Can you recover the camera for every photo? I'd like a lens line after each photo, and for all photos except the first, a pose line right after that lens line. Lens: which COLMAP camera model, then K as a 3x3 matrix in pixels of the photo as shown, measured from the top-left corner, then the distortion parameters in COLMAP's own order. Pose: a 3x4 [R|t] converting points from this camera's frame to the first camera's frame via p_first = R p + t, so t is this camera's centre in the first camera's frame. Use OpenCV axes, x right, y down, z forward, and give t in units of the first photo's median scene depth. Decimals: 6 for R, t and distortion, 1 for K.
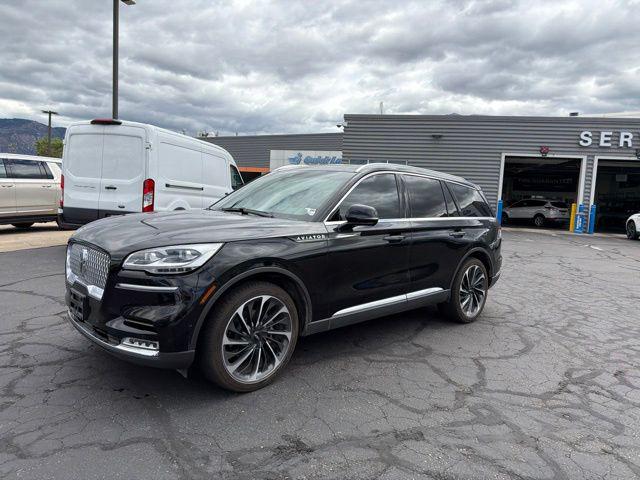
lens RADIAL K [[448.4, 0, 322.9], [0, 448.4, 238.9], [0, 0, 1]] dist [0.037377, -0.042491]
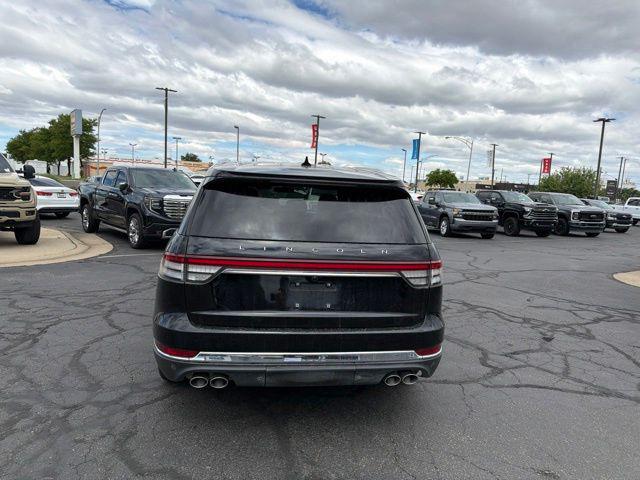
lens RADIAL K [[448.4, 0, 322.5], [0, 448.4, 247.6], [0, 0, 1]] dist [0.037377, -0.042491]
pose [[-0.573692, 0.025756, -0.818666, 1.056807], [-0.156548, 0.977632, 0.140461, -0.188337], [0.803971, 0.208742, -0.556828, 2.168166]]
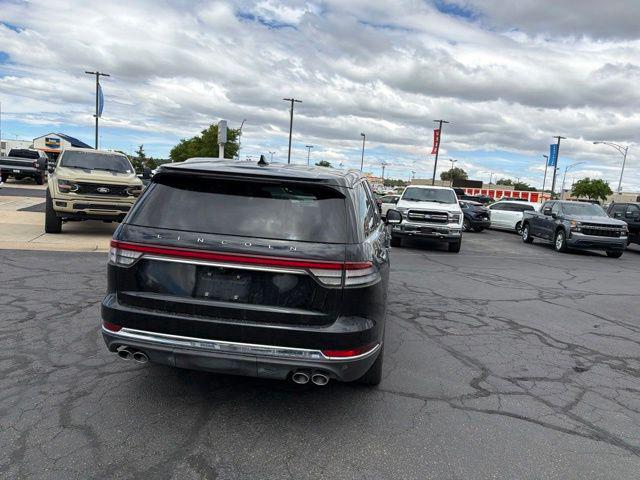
lens RADIAL K [[448.4, 0, 323.0], [0, 448.4, 247.2], [0, 0, 1]] dist [0.037377, -0.042491]
pose [[-0.776471, -0.026453, -0.629598, 0.836607], [-0.172191, 0.970001, 0.171604, -0.229717], [0.606171, 0.241656, -0.757733, 2.418079]]
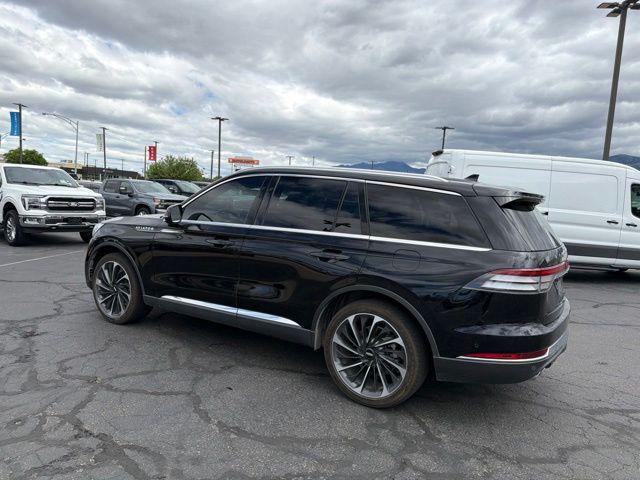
lens RADIAL K [[448.4, 0, 322.4], [0, 448.4, 248.7], [0, 0, 1]] dist [0.037377, -0.042491]
pose [[0.244730, 0.074801, -0.966702, 1.275132], [-0.137509, 0.989620, 0.041763, -0.066019], [0.959791, 0.122709, 0.252475, 1.082819]]
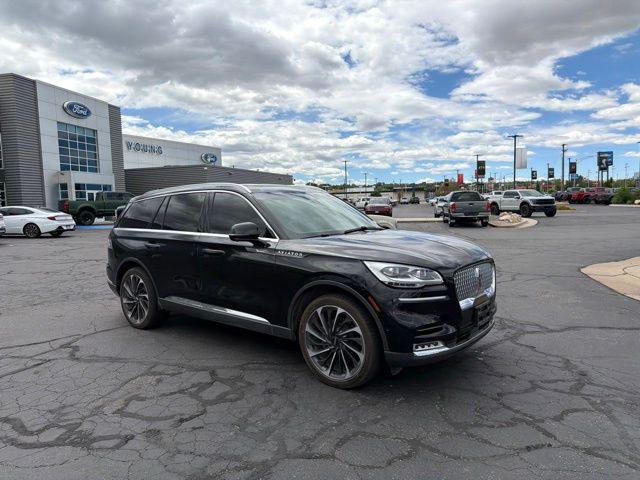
lens RADIAL K [[448.4, 0, 321.0], [0, 448.4, 263.1], [0, 0, 1]] dist [0.037377, -0.042491]
pose [[-0.138704, -0.180173, 0.973806, -1.408945], [0.107527, 0.974758, 0.195665, -0.233613], [-0.984479, 0.131850, -0.115829, 1.346703]]
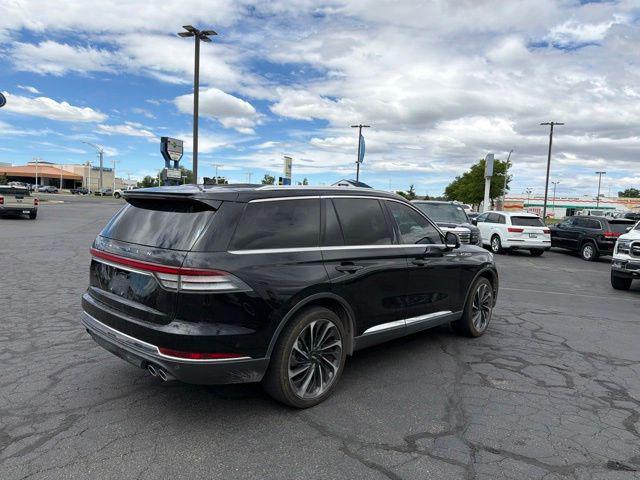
lens RADIAL K [[448.4, 0, 323.8], [0, 448.4, 241.6], [0, 0, 1]] dist [0.037377, -0.042491]
pose [[-0.992582, -0.094462, -0.076531, 0.184068], [-0.106205, 0.980098, 0.167717, -0.290268], [0.059165, 0.174601, -0.982860, 2.673140]]
